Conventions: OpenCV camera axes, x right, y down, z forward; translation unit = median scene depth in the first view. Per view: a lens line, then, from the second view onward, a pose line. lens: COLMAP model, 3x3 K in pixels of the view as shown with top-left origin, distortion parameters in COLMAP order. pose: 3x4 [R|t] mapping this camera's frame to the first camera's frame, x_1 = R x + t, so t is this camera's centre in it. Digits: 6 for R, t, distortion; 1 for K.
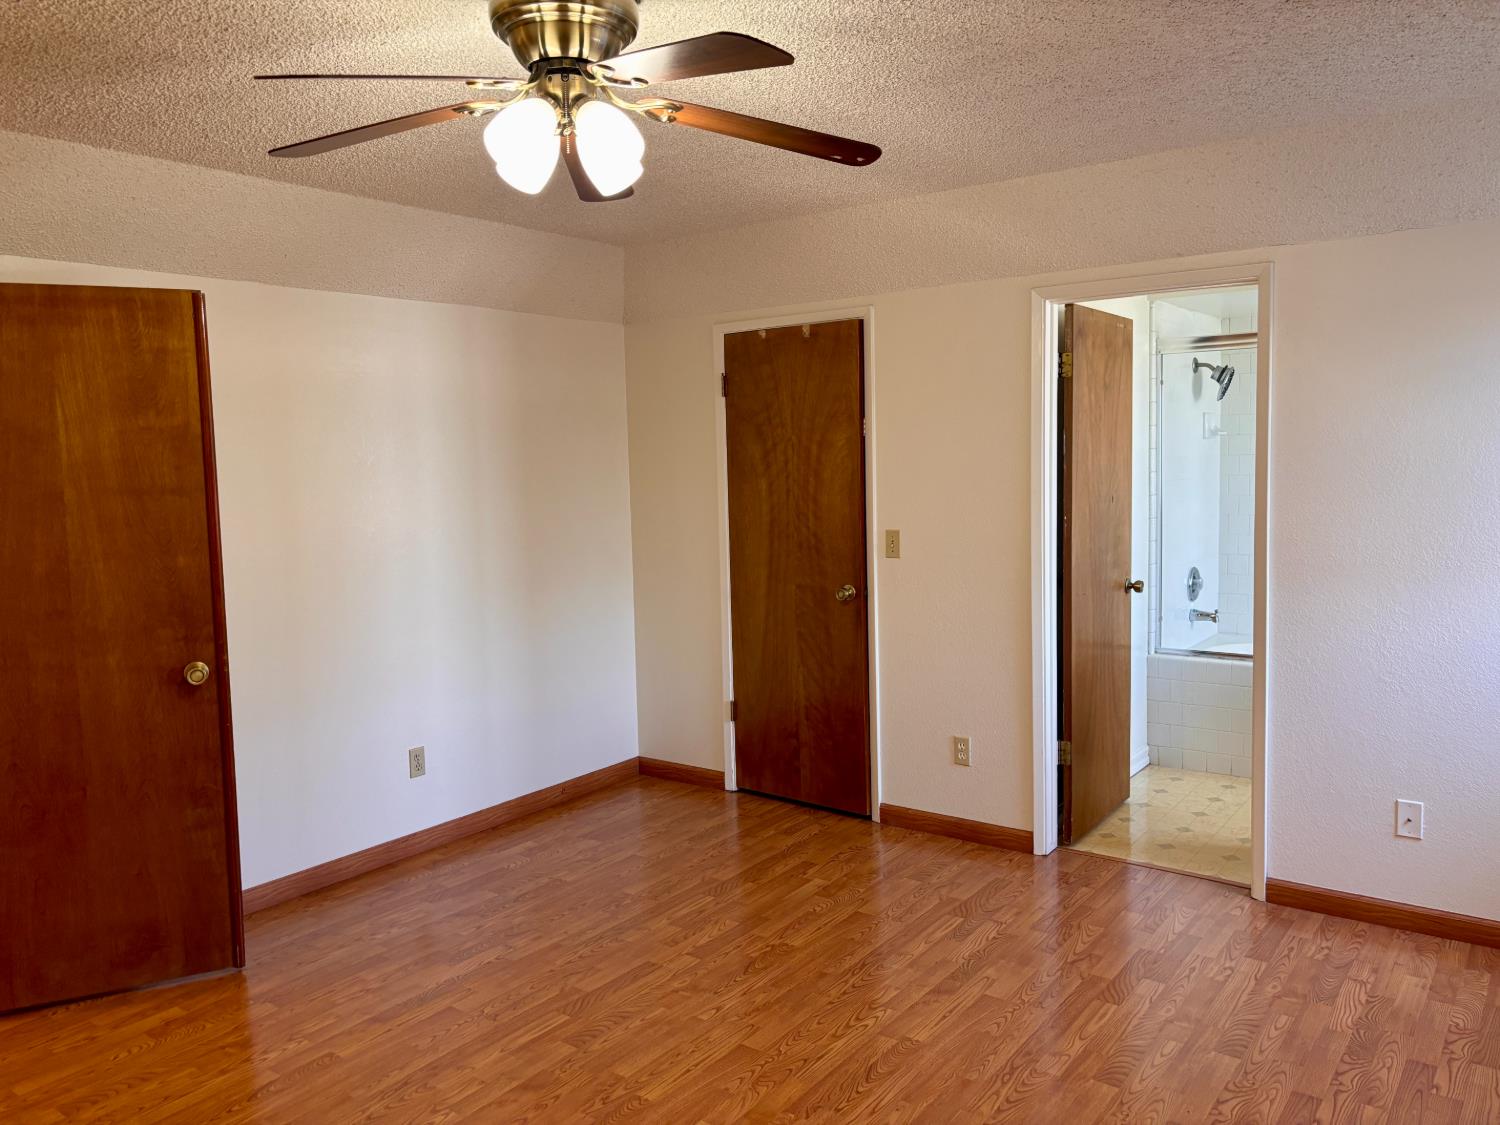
lens RADIAL K [[1137.7, 0, 750.0], [0, 1137.7, 562.5], [0, 0, 1]] dist [0.105018, -0.116019]
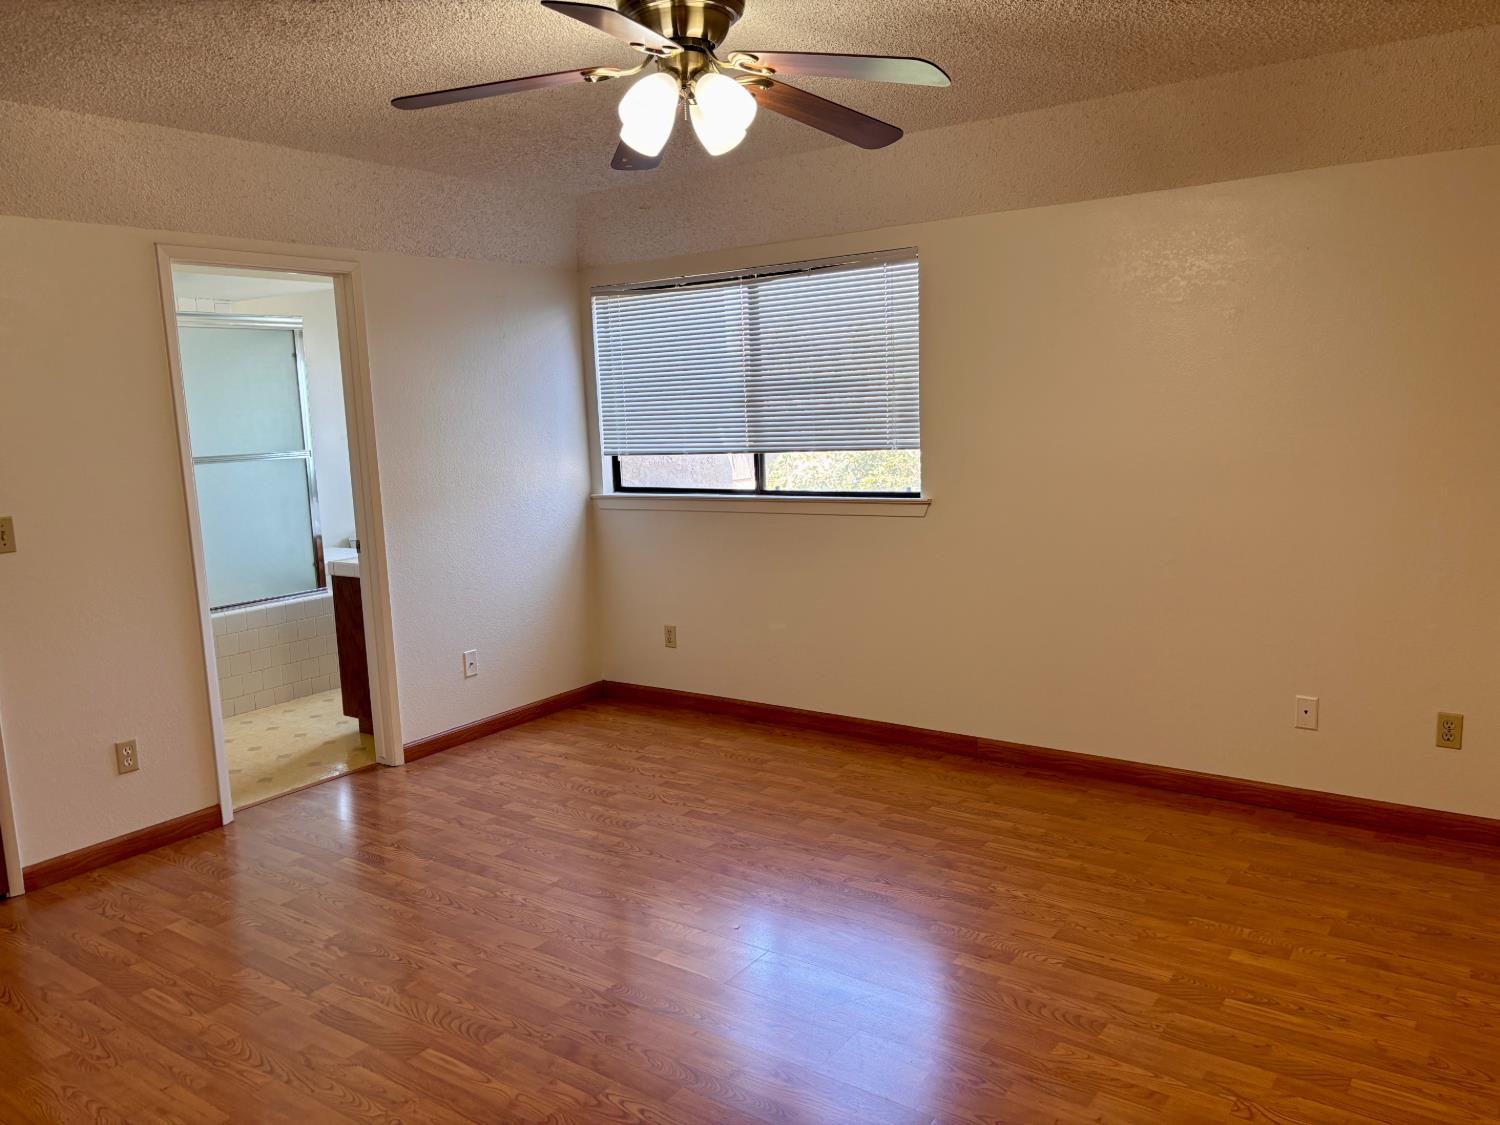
lens RADIAL K [[1137.7, 0, 750.0], [0, 1137.7, 562.5], [0, 0, 1]] dist [0.105018, -0.116019]
pose [[-0.017684, -0.115732, 0.993123, -0.927940], [0.132853, 0.984199, 0.117057, -0.030505], [-0.990978, 0.134010, -0.002029, 0.679774]]
